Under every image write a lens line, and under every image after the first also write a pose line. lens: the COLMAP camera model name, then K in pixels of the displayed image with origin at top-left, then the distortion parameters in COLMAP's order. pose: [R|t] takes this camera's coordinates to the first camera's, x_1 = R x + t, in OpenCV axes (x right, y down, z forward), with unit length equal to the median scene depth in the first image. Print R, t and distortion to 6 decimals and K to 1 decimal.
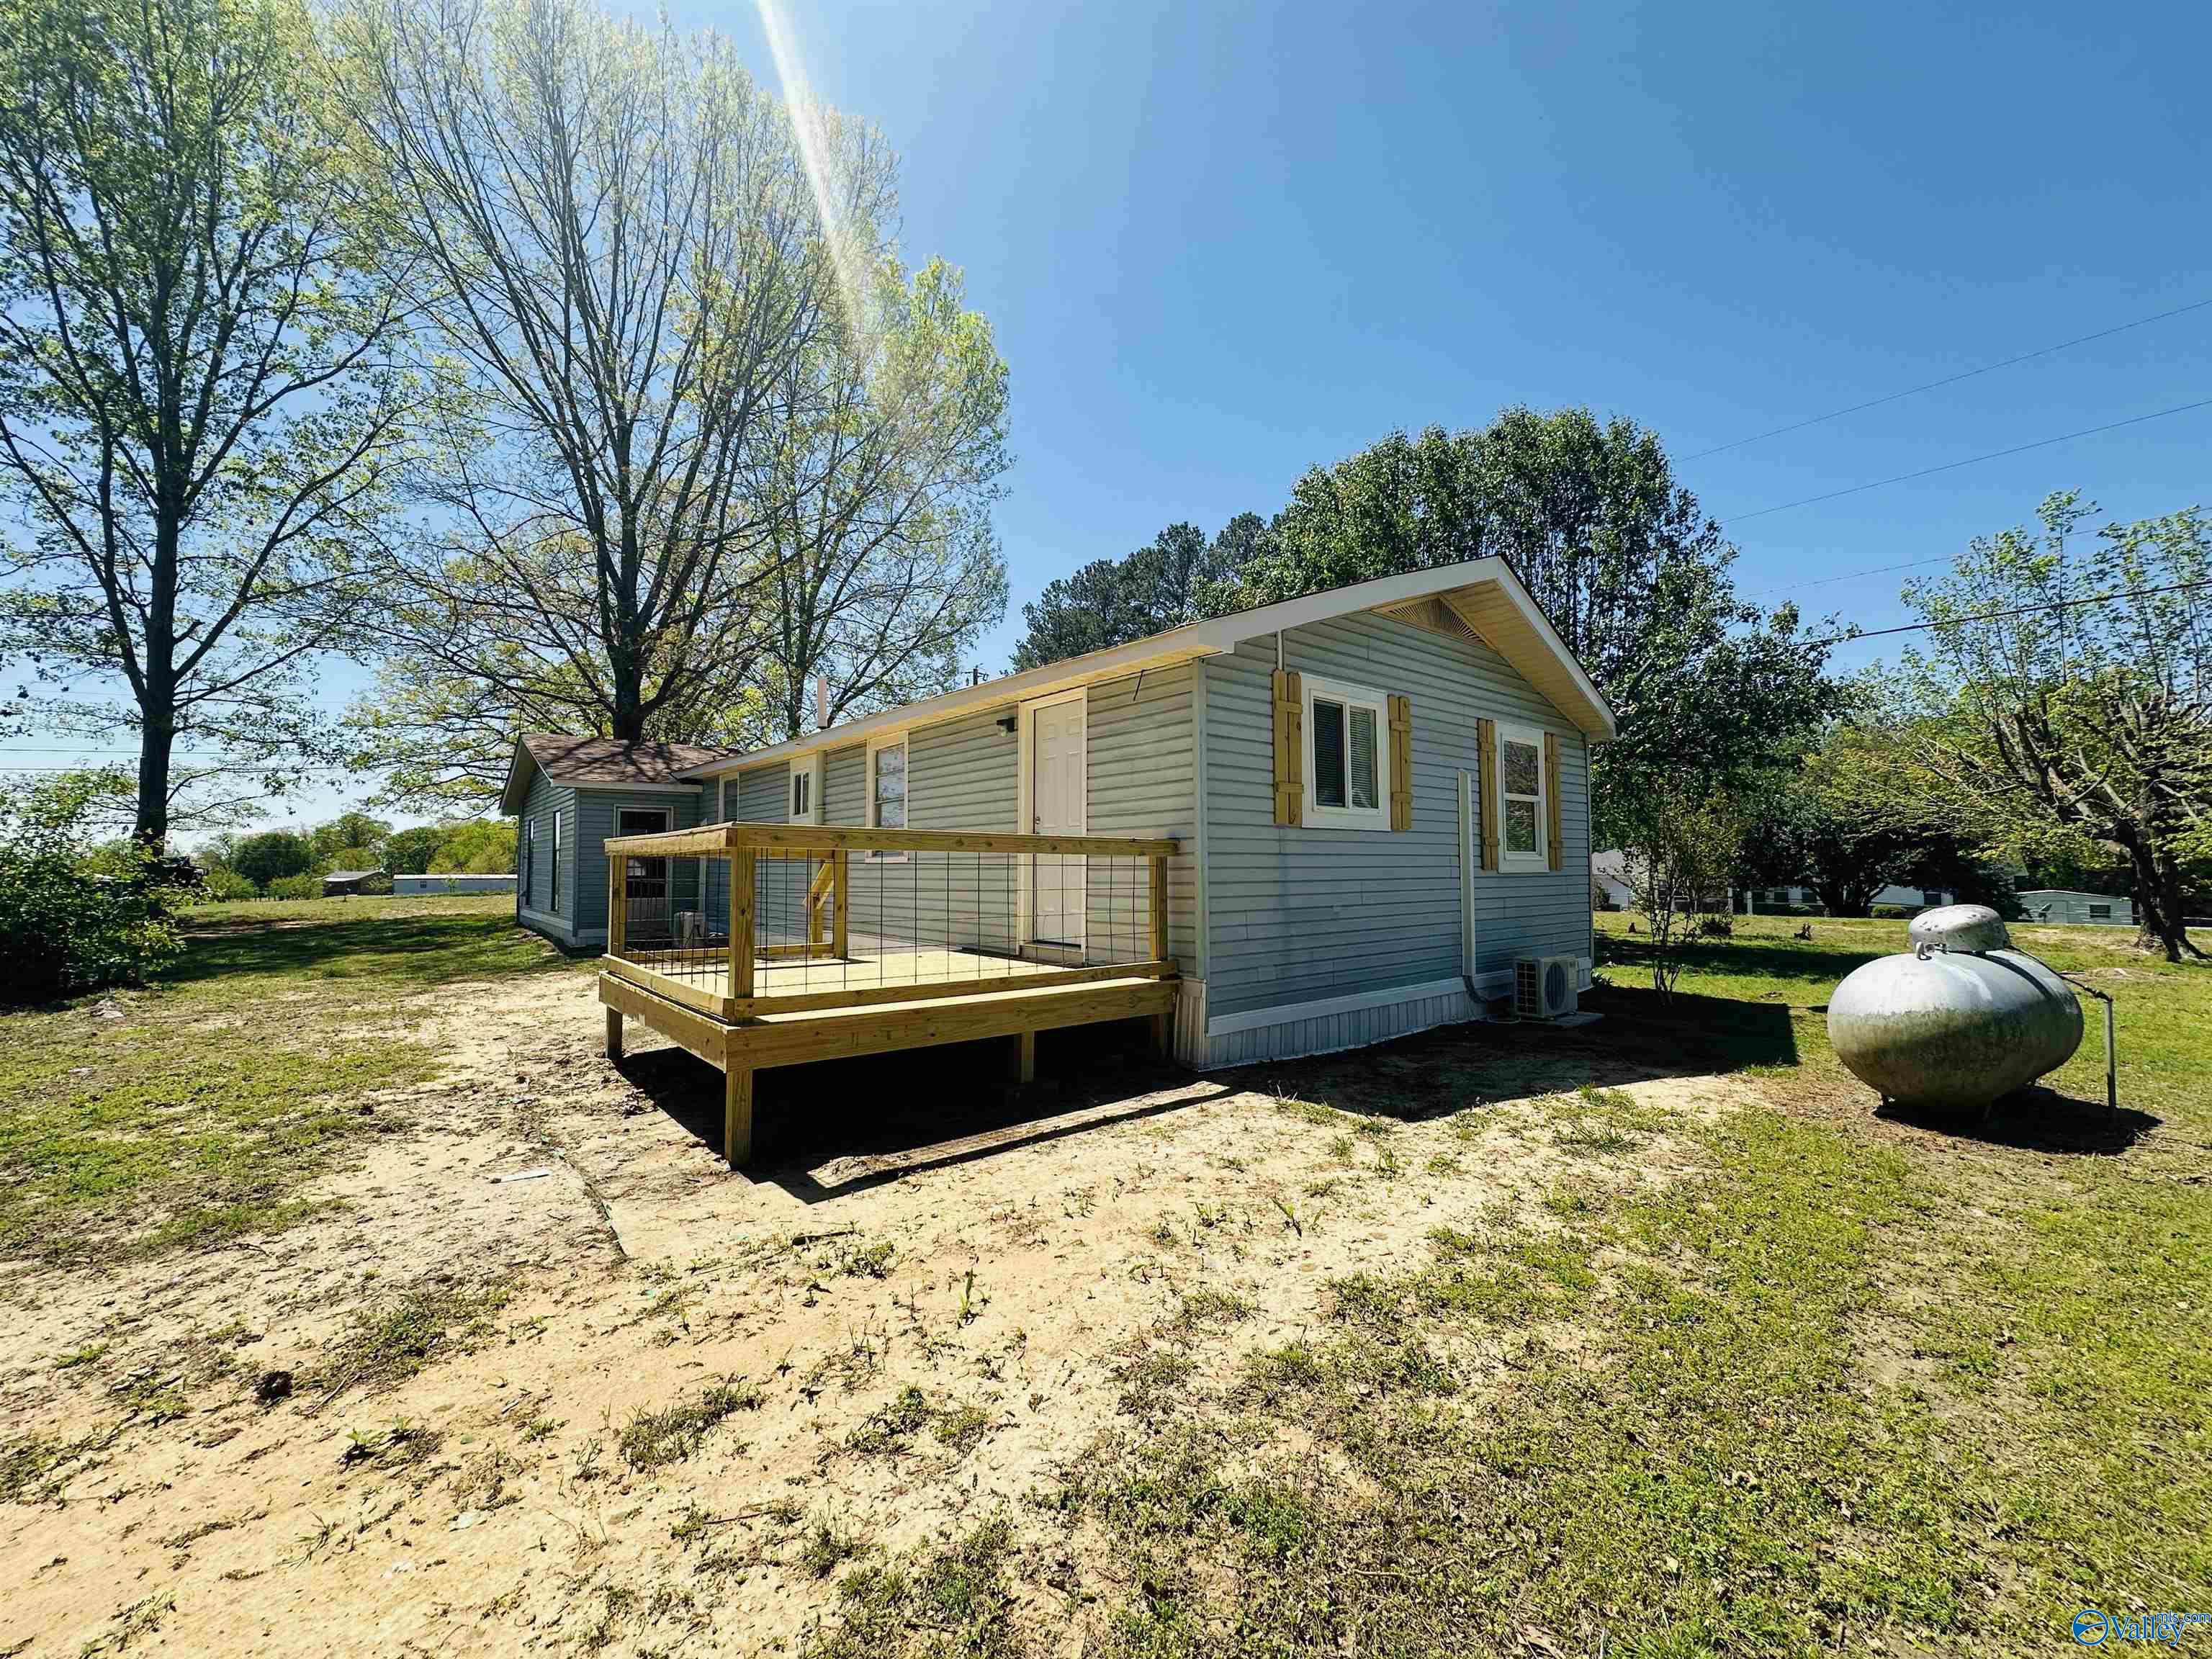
lens RADIAL K [[882.3, 0, 1104.6], [0, 882.3, 829.0], [0, 0, 1]] dist [-0.003462, 0.000522]
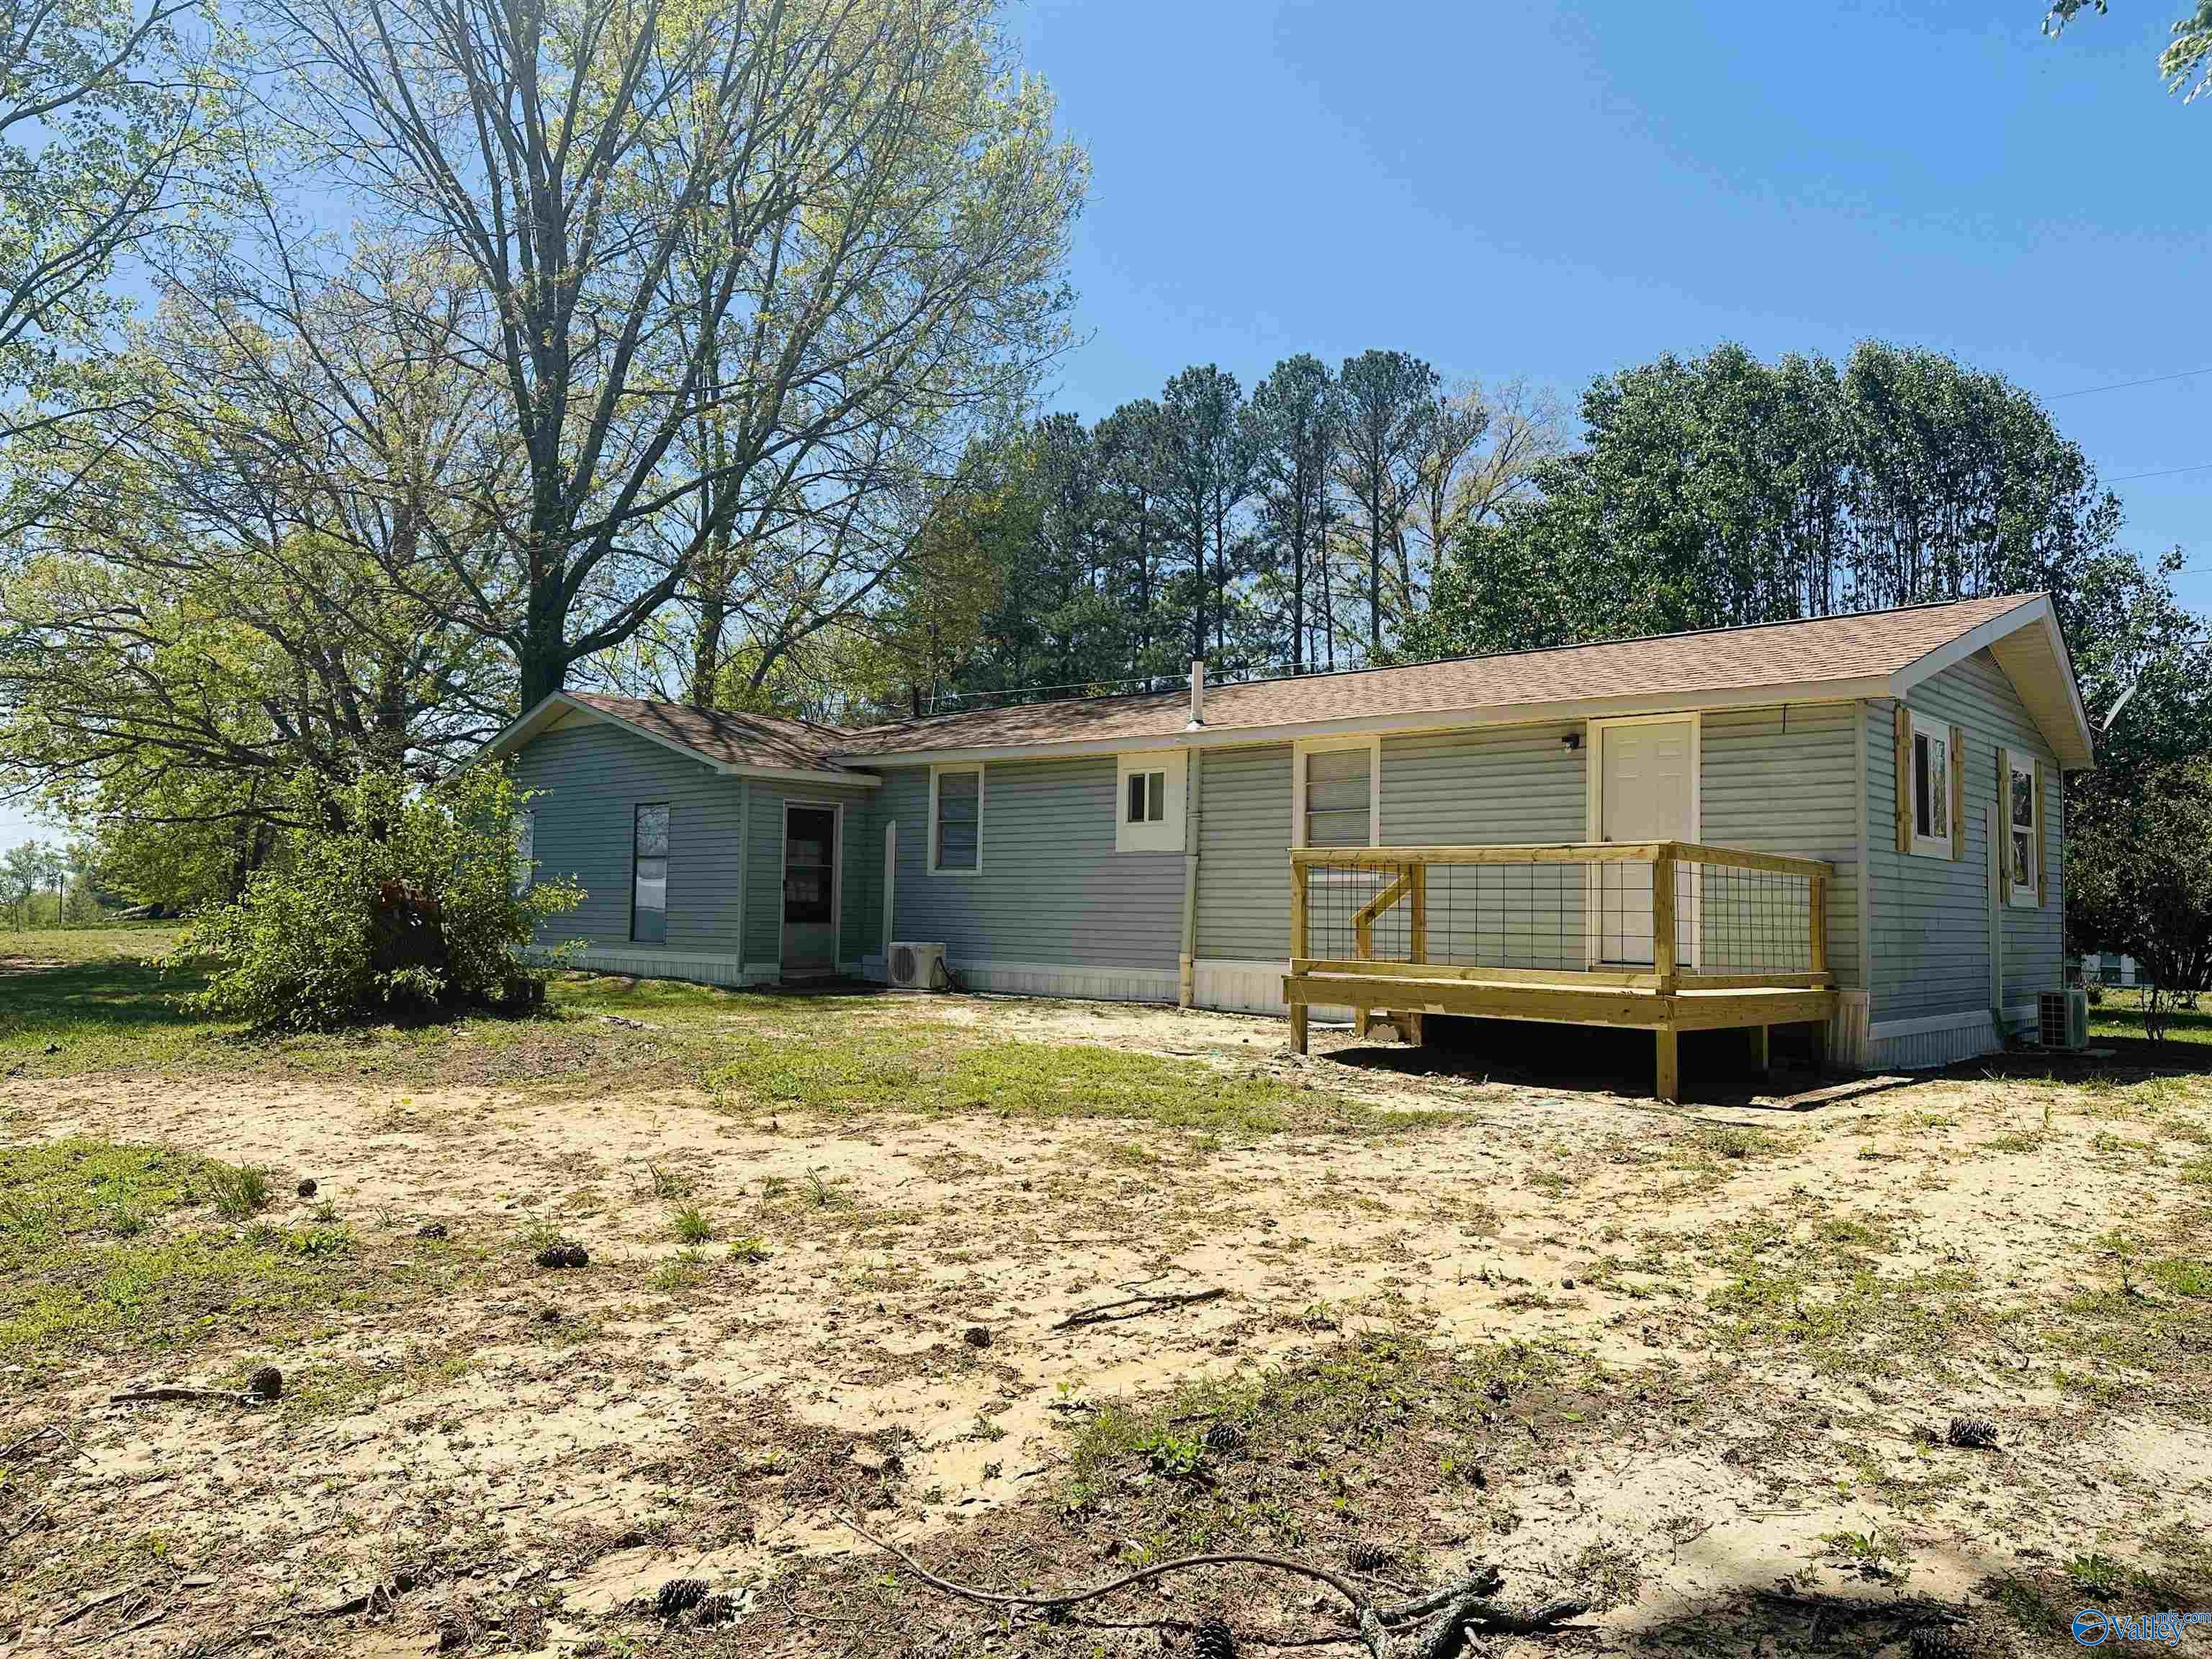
lens RADIAL K [[1560.5, 0, 1106.0], [0, 1560.5, 829.5], [0, 0, 1]] dist [0.092917, -0.107256]
pose [[0.989498, 0.028125, 0.141782, -0.452432], [-0.026409, 0.999554, -0.013977, 0.009427], [-0.142112, 0.010086, 0.989799, -0.341465]]
